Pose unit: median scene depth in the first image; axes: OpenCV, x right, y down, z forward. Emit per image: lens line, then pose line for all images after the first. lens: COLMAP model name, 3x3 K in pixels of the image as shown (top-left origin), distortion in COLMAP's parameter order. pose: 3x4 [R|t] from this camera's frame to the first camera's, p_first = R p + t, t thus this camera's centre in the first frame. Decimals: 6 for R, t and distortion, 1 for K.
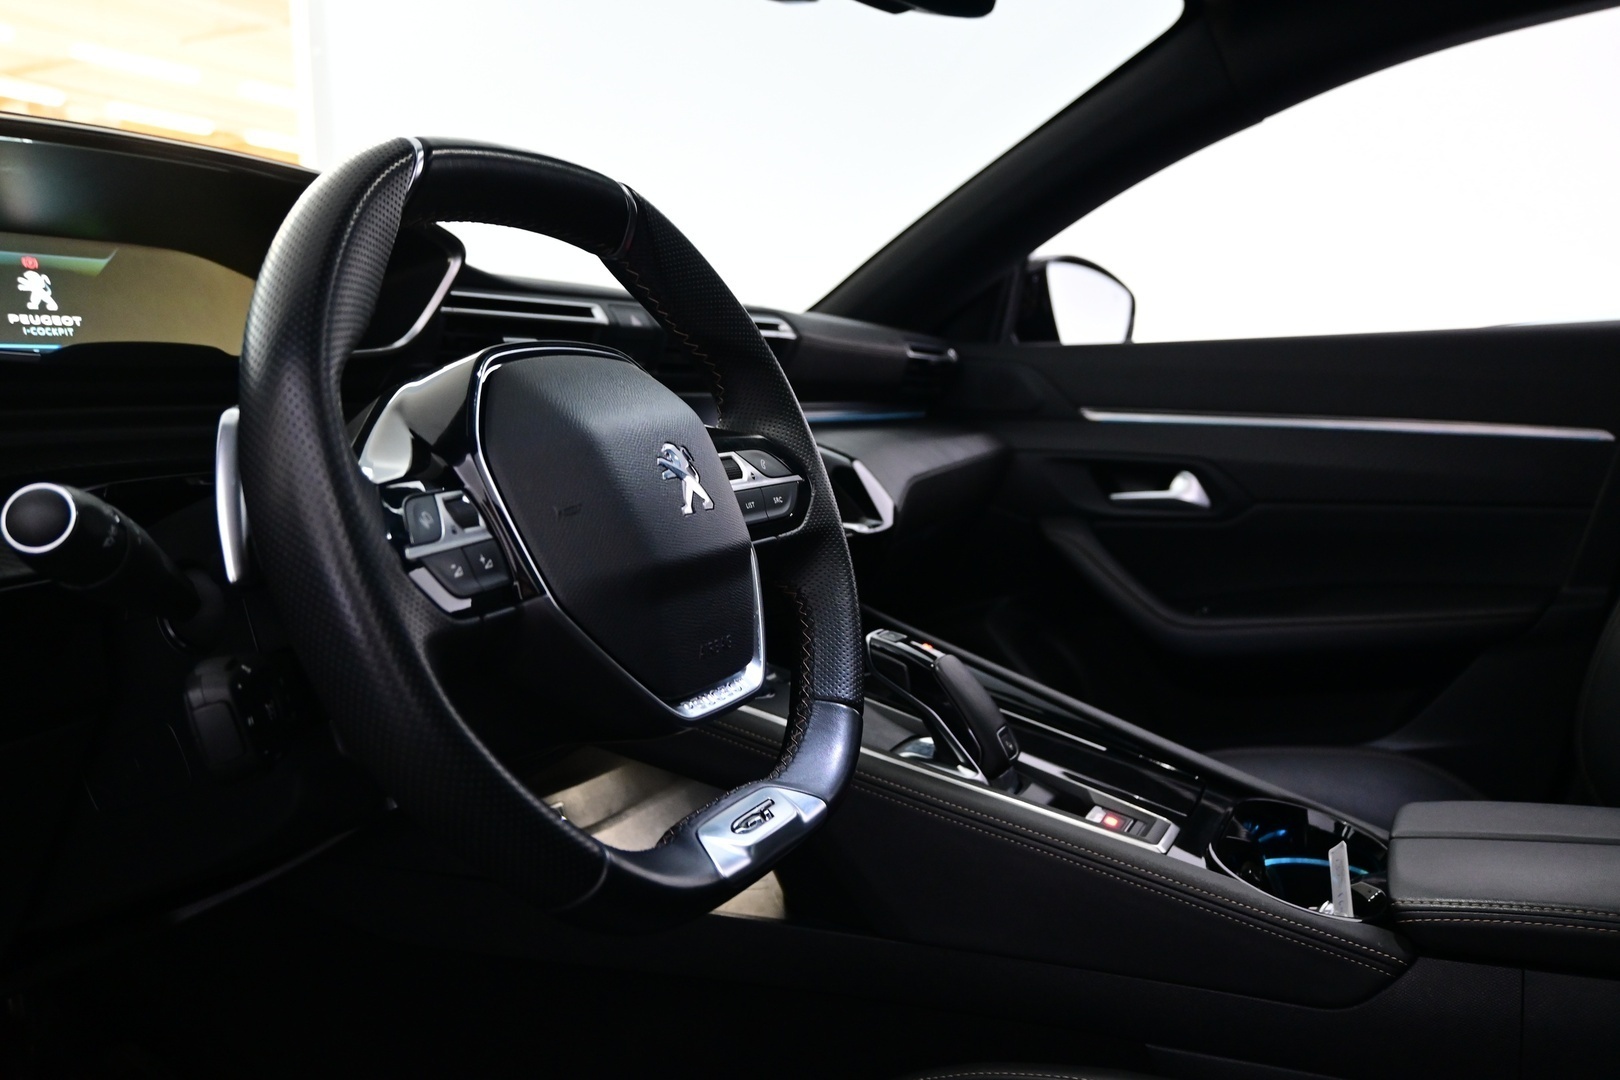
lens RADIAL K [[1346.5, 0, 810.0], [0, 1346.5, 540.0], [0, 0, 1]] dist [0.147097, -0.269738]
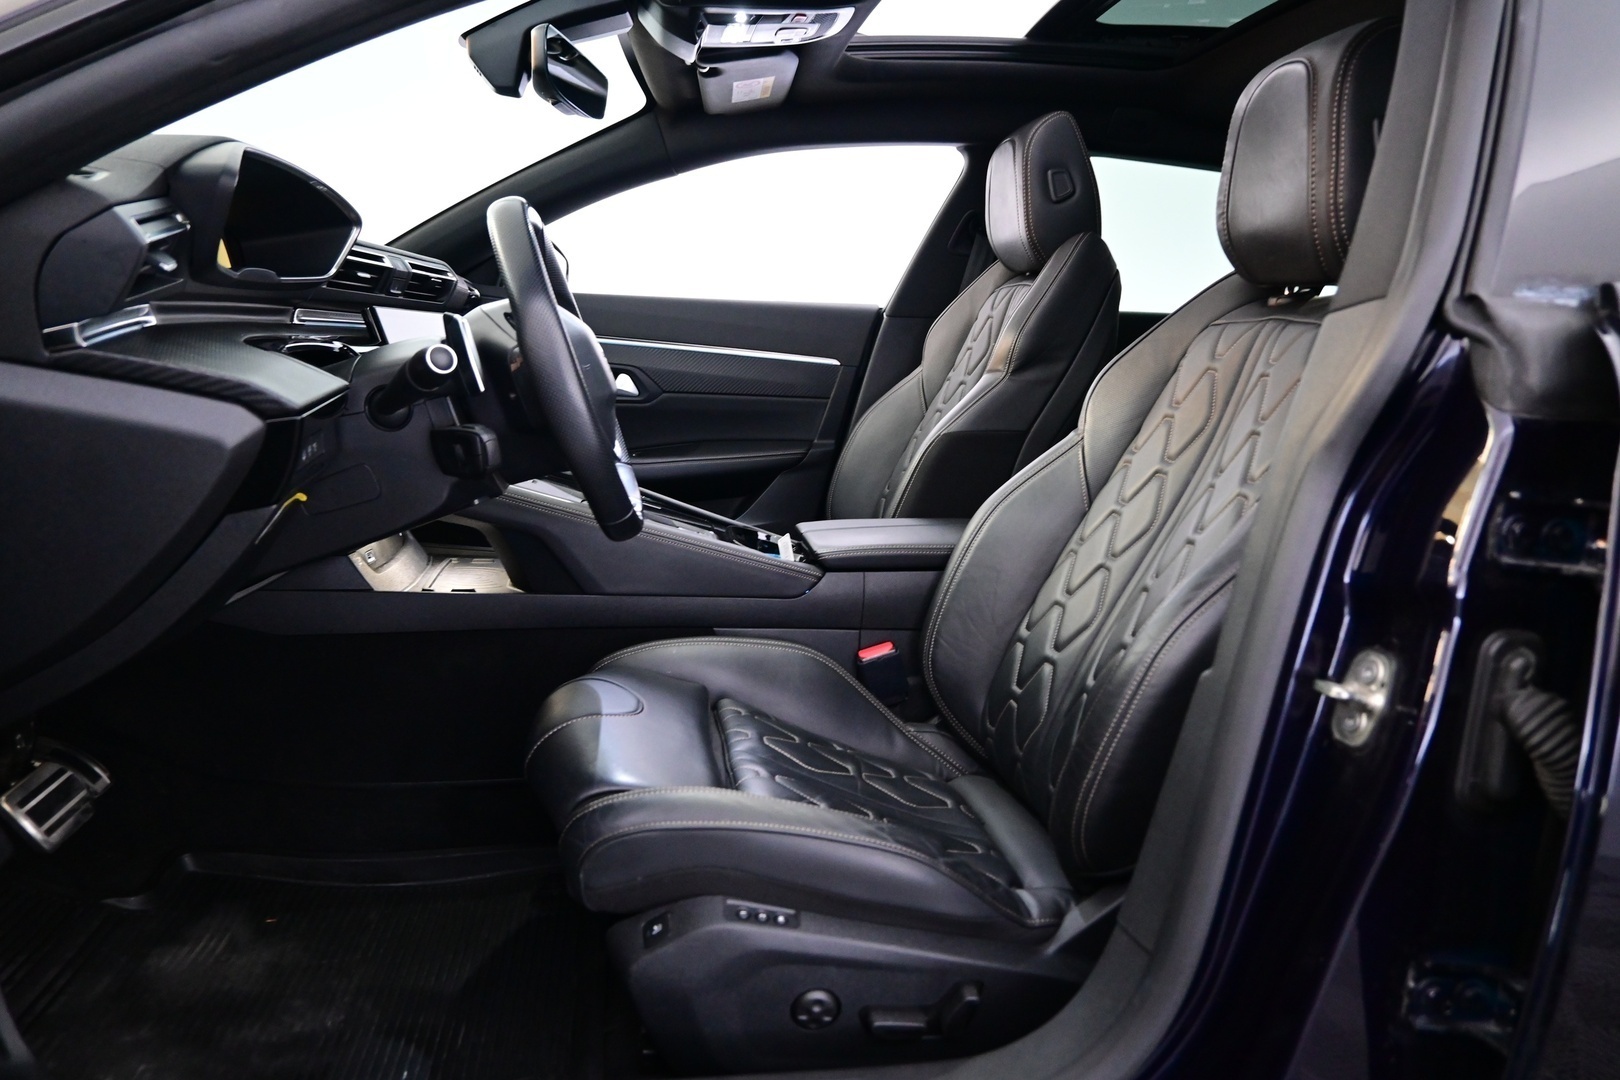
lens RADIAL K [[1115.2, 0, 810.0], [0, 1115.2, 540.0], [0, 0, 1]] dist [0.000199, 0.002464]
pose [[0.825428, -0.047601, 0.562497, -0.555000], [-0.000541, 0.996371, 0.085112, 0.063595], [-0.564508, -0.070558, 0.822407, -0.486091]]
